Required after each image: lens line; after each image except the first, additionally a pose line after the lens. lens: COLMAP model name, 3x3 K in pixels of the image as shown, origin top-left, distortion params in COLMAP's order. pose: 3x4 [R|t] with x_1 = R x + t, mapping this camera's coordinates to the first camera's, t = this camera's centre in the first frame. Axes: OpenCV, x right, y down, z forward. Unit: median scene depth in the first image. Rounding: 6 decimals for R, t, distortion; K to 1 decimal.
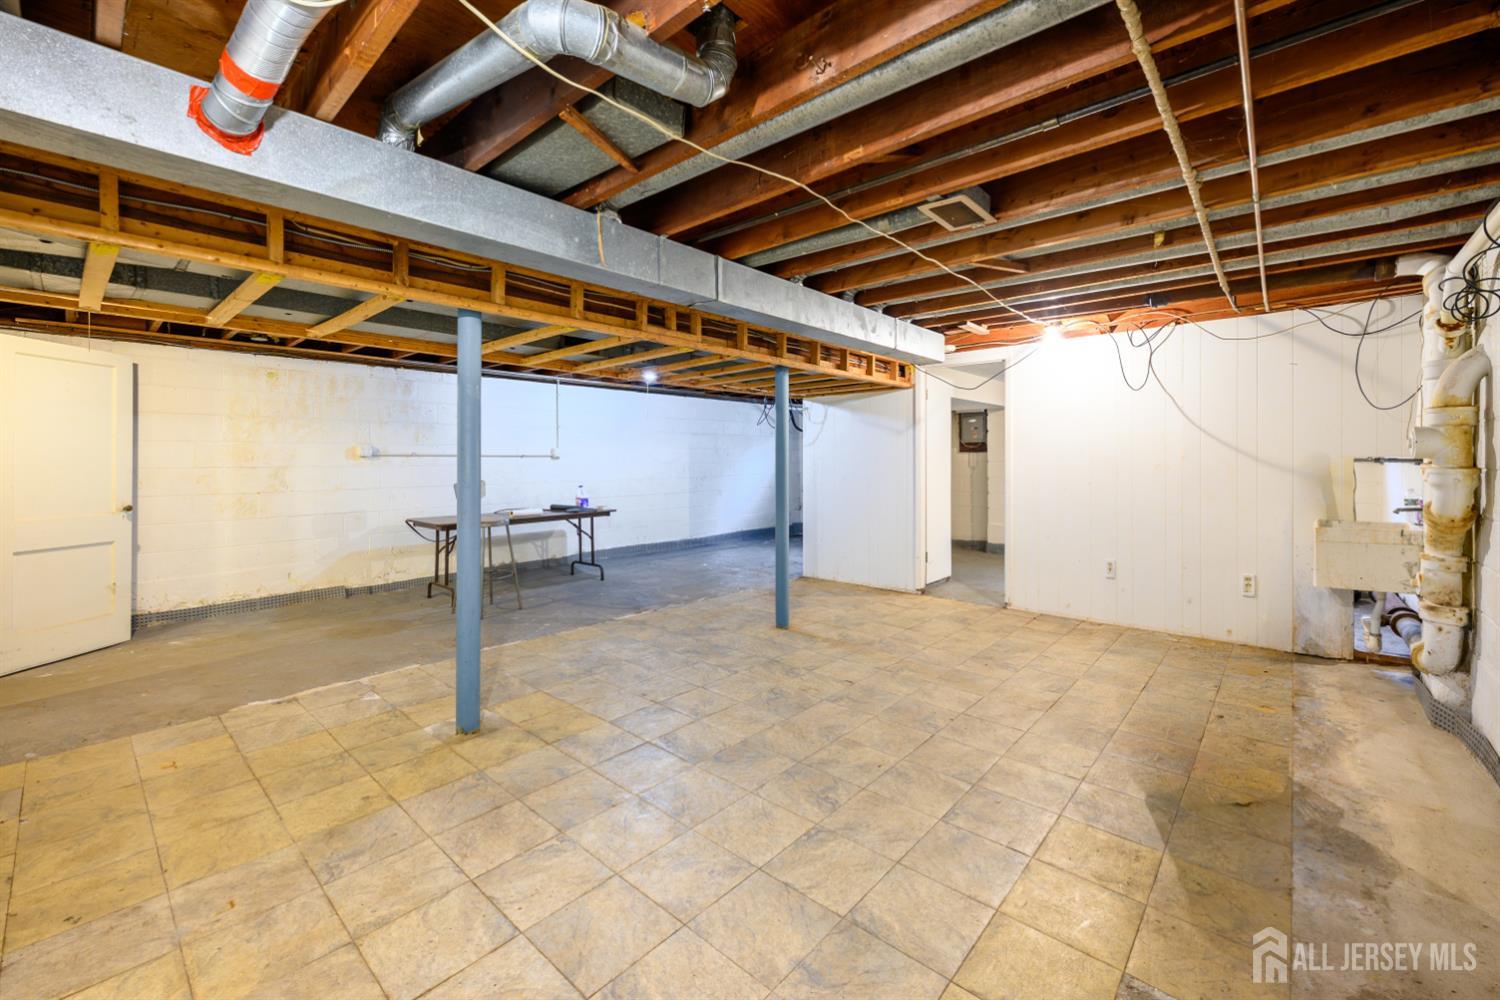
lens RADIAL K [[614.4, 0, 750.7], [0, 614.4, 456.6], [0, 0, 1]] dist [-0.002091, -0.000274]
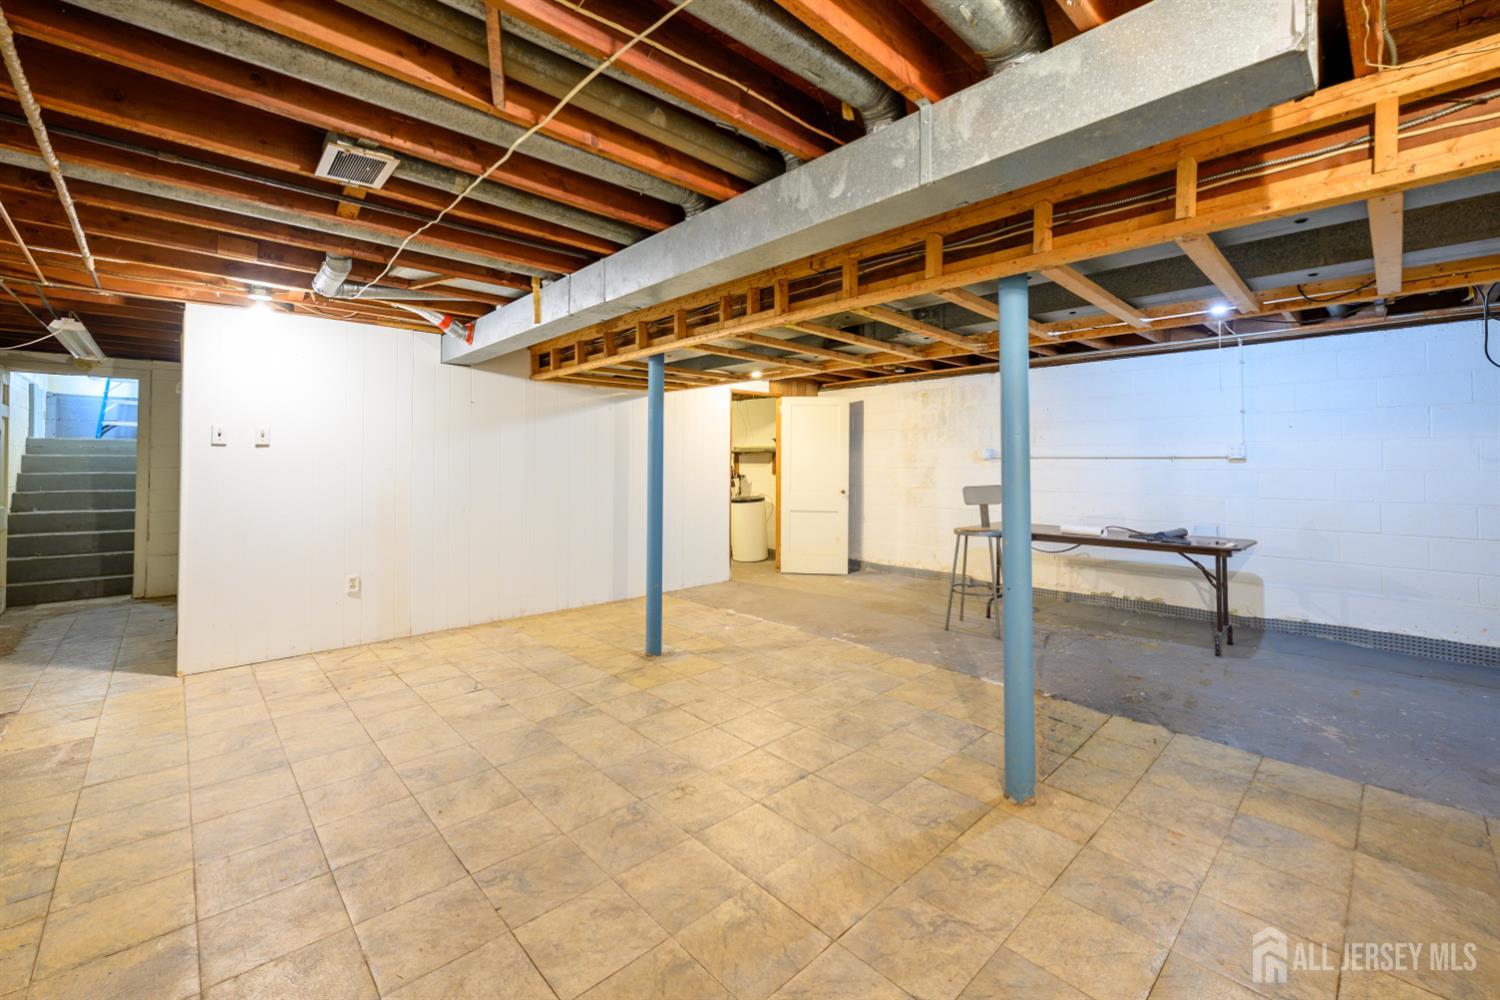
lens RADIAL K [[614.4, 0, 750.7], [0, 614.4, 456.6], [0, 0, 1]] dist [-0.002091, -0.000274]
pose [[-0.085068, -0.004778, -0.996364, 0.900836], [-0.001220, 0.999988, -0.004691, -0.000311], [0.996374, 0.000817, -0.085073, 1.302427]]
